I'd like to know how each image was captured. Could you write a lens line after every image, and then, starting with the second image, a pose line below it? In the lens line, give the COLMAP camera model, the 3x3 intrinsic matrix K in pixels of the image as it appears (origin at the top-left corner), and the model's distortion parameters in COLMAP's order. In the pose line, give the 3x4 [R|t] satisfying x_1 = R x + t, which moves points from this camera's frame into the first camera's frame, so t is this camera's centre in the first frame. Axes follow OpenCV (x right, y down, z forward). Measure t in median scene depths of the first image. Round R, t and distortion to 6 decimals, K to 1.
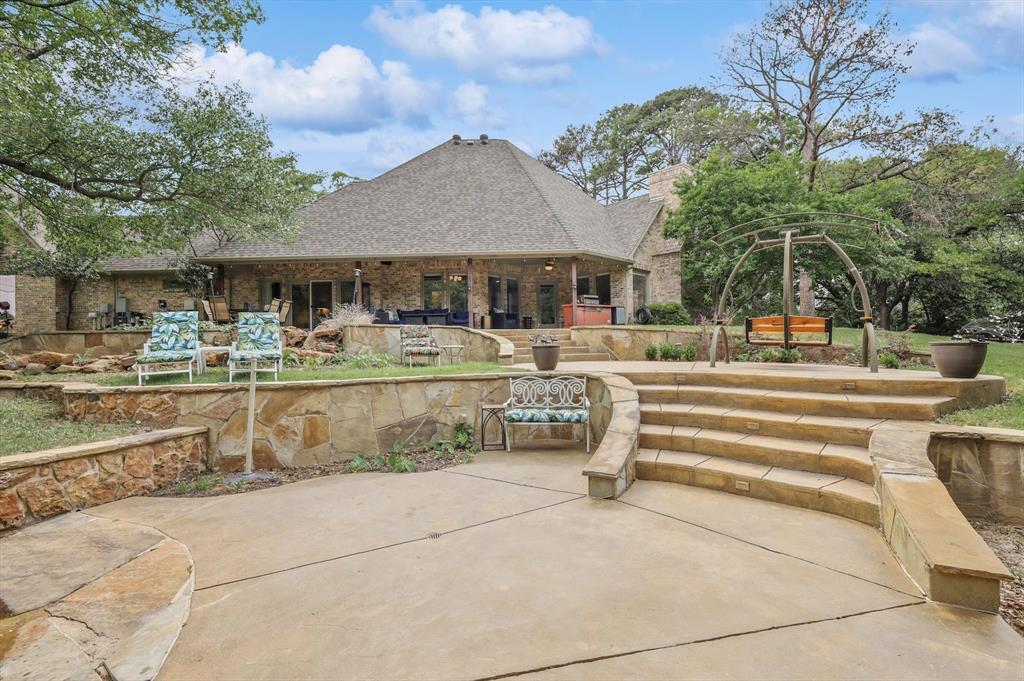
lens RADIAL K [[455.3, 0, 514.2], [0, 455.3, 336.3], [0, 0, 1]] dist [0.004568, 0.000518]
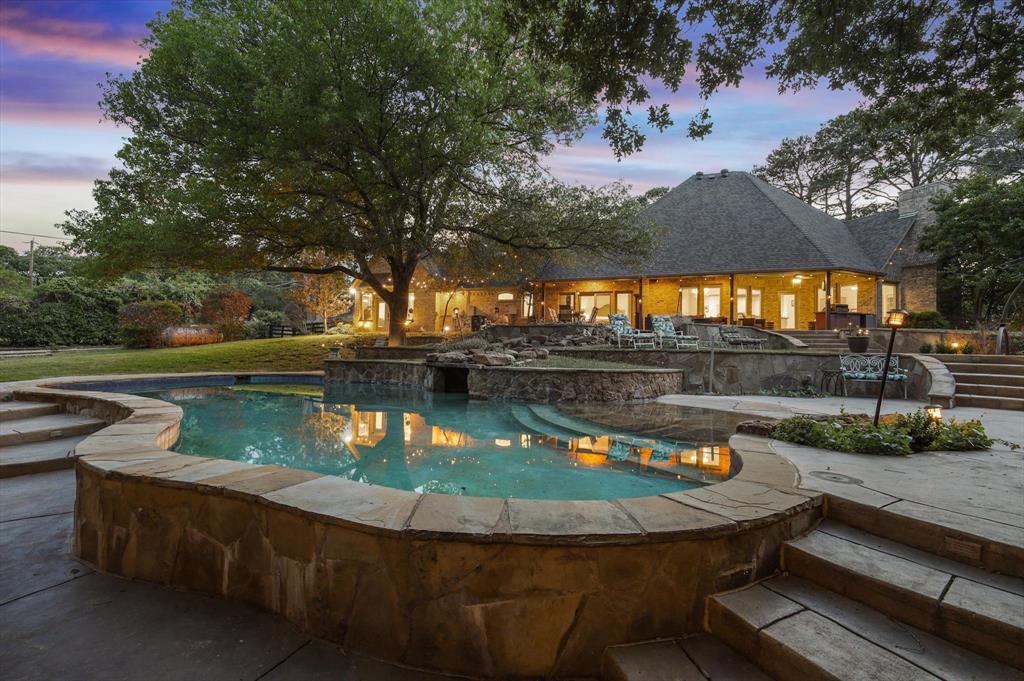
lens RADIAL K [[441.8, 0, 512.0], [0, 441.8, 340.5], [0, 0, 1]] dist [-0.002026, -0.000185]
pose [[0.935061, 0.027793, -0.353395, -0.340606], [-0.029531, 0.999564, 0.000473, 0.044186], [0.353254, 0.009994, 0.935474, -0.561300]]
